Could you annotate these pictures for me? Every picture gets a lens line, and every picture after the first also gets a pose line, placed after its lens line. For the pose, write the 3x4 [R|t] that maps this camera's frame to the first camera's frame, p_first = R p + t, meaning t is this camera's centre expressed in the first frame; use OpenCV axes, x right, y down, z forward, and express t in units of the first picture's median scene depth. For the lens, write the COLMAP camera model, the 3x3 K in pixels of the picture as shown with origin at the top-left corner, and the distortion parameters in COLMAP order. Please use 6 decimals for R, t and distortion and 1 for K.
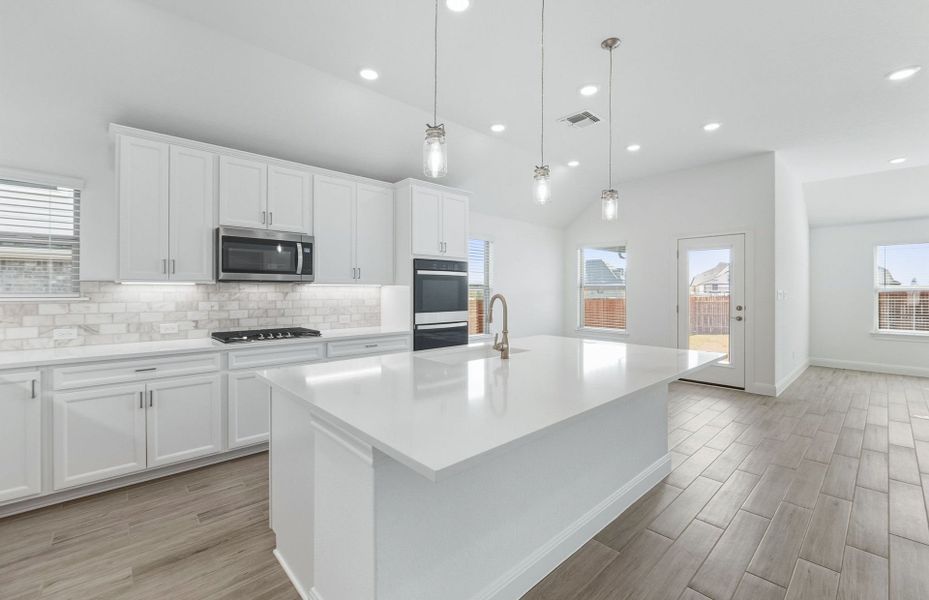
lens RADIAL K [[394.5, 0, 465.1], [0, 394.5, 294.1], [0, 0, 1]] dist [-0.010294, 0.000058]
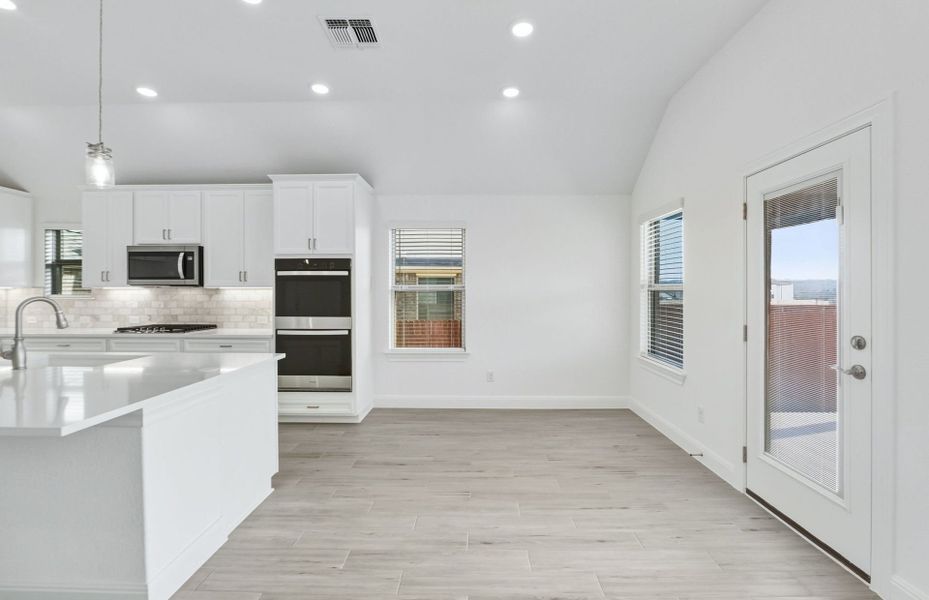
lens RADIAL K [[394.5, 0, 465.1], [0, 394.5, 294.1], [0, 0, 1]] dist [-0.010294, 0.000058]
pose [[0.717283, 0.000406, -0.696782, 0.956680], [-0.005102, 0.999976, -0.004669, -0.004145], [0.696763, 0.006904, 0.717268, 0.714914]]
